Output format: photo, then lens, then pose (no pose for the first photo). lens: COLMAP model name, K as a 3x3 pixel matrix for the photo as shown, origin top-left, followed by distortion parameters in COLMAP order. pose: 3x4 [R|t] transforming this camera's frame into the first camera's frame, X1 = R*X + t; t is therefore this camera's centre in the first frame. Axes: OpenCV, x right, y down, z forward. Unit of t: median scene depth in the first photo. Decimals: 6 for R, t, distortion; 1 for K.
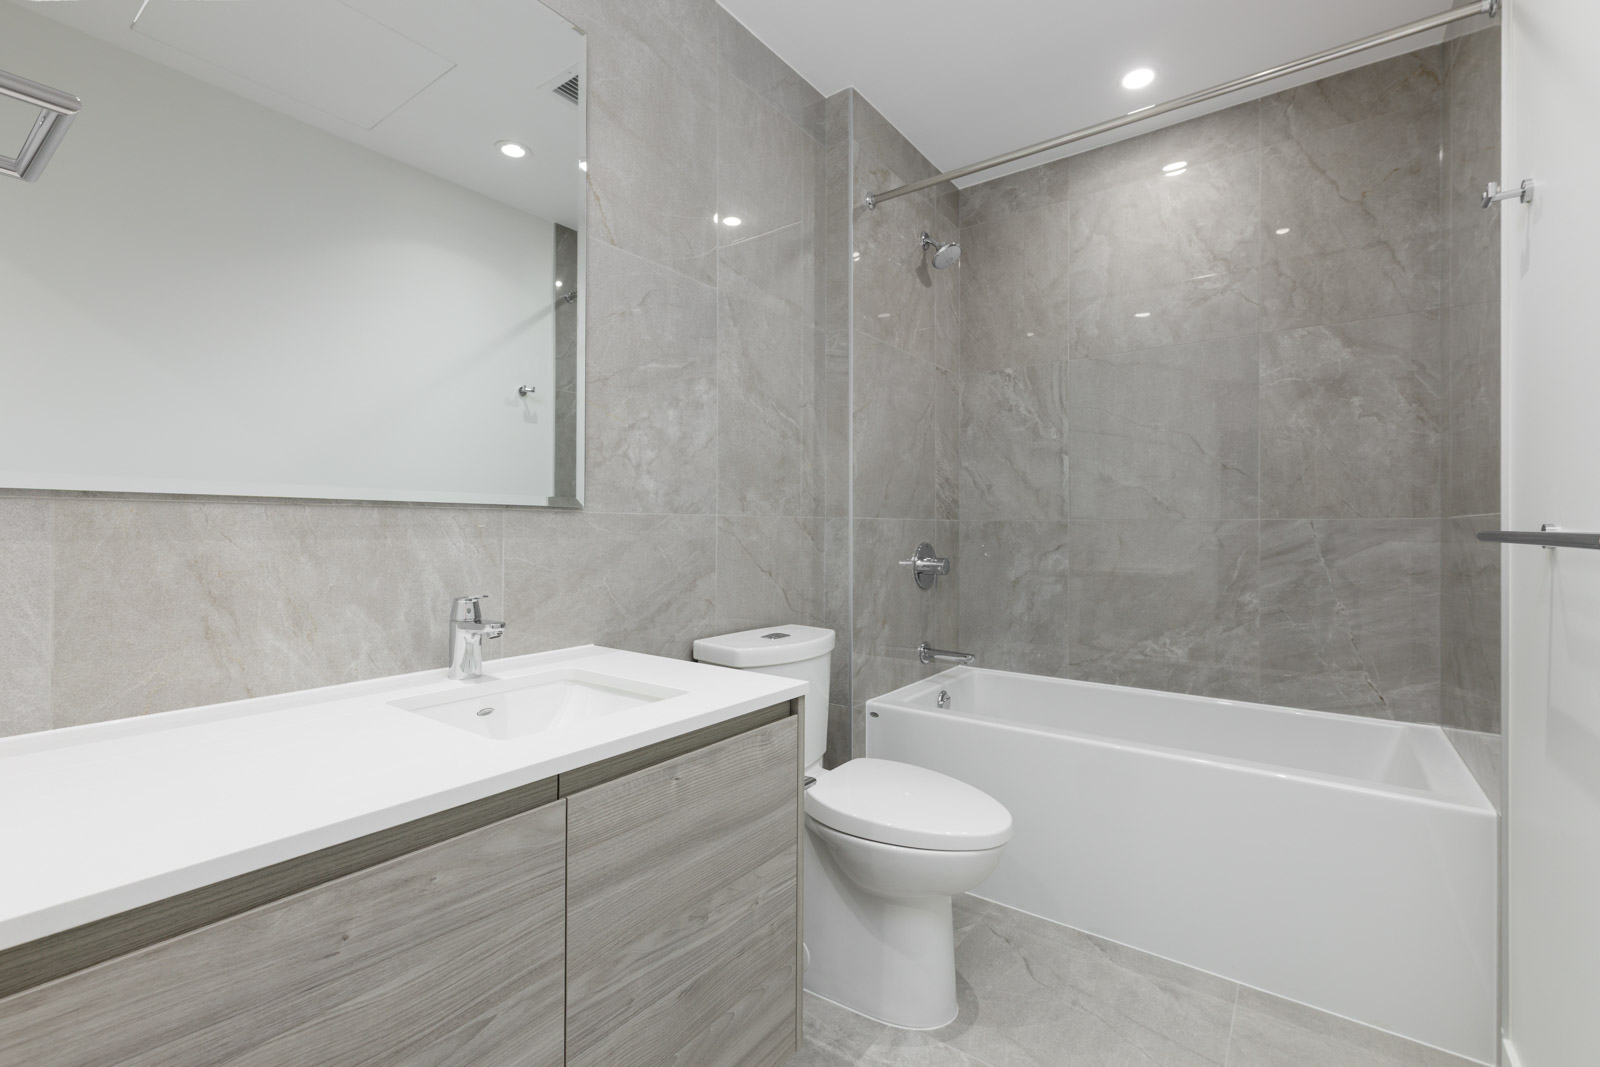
lens RADIAL K [[709.8, 0, 802.6], [0, 709.8, 530.7], [0, 0, 1]] dist [-0.003027, 0.002326]
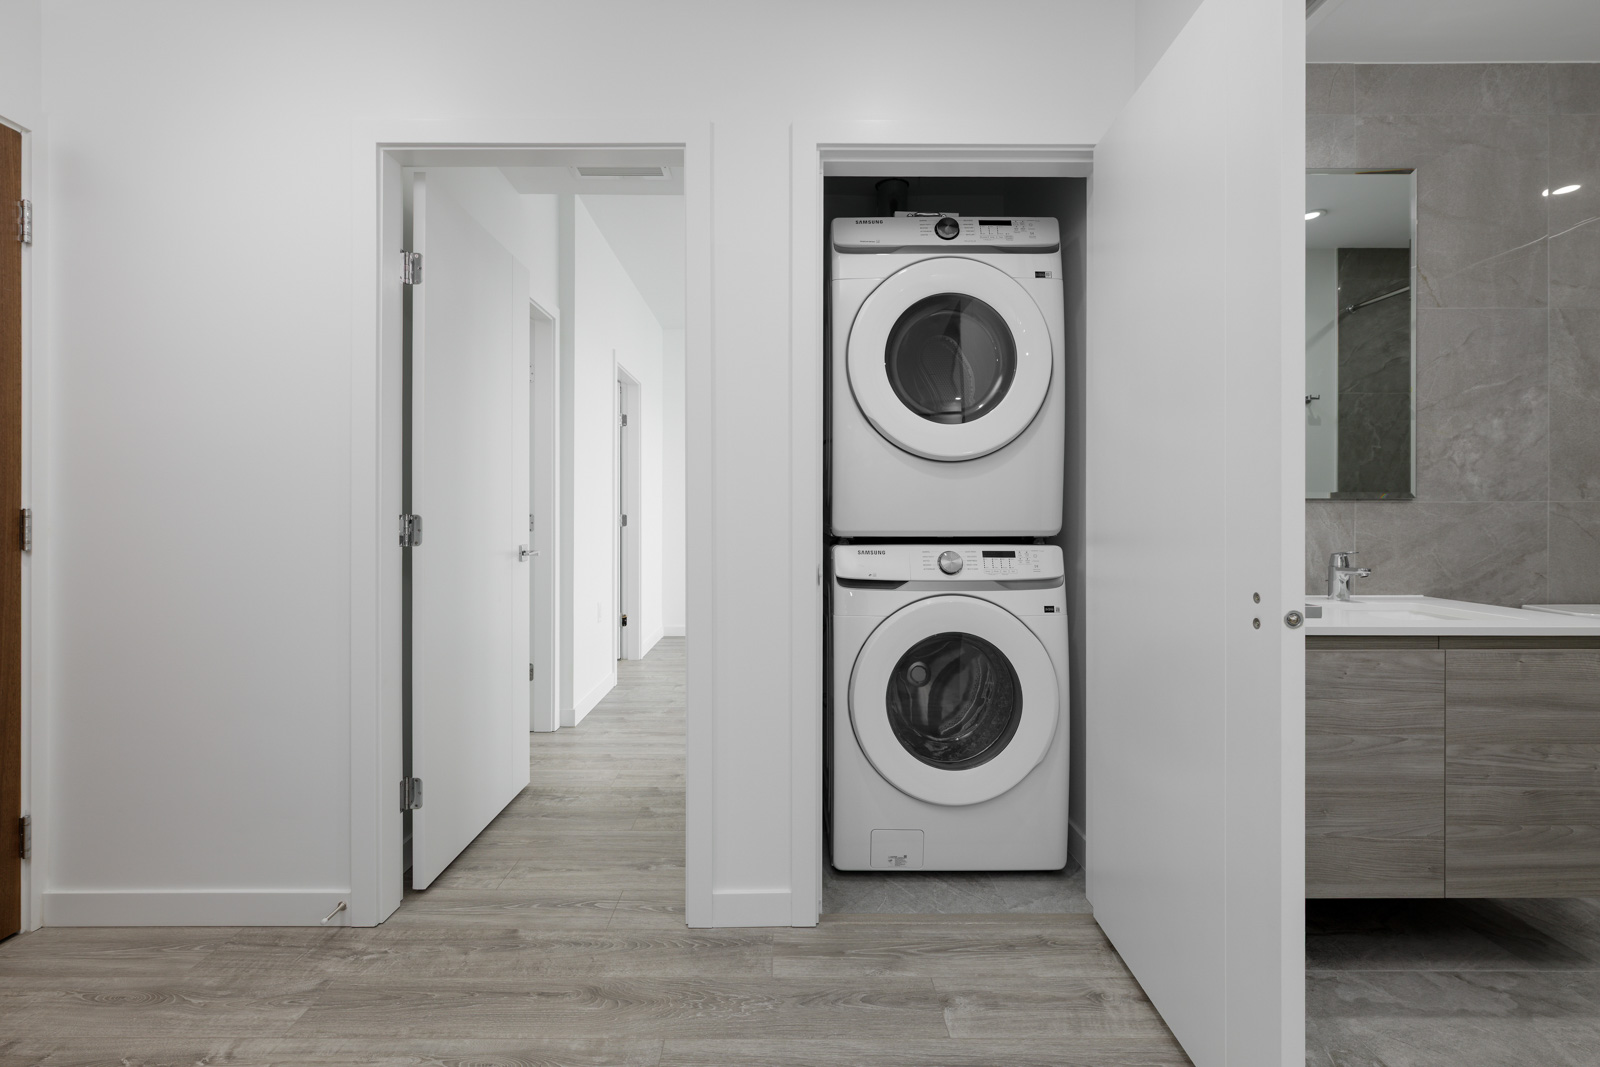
lens RADIAL K [[709.8, 0, 788.4], [0, 709.8, 512.9], [0, 0, 1]] dist [-0.003027, 0.002326]
pose [[0.597718, -0.004261, -0.801695, 0.079150], [-0.000586, 0.999983, -0.005752, 0.004709], [0.801706, 0.003908, 0.597706, -0.823698]]
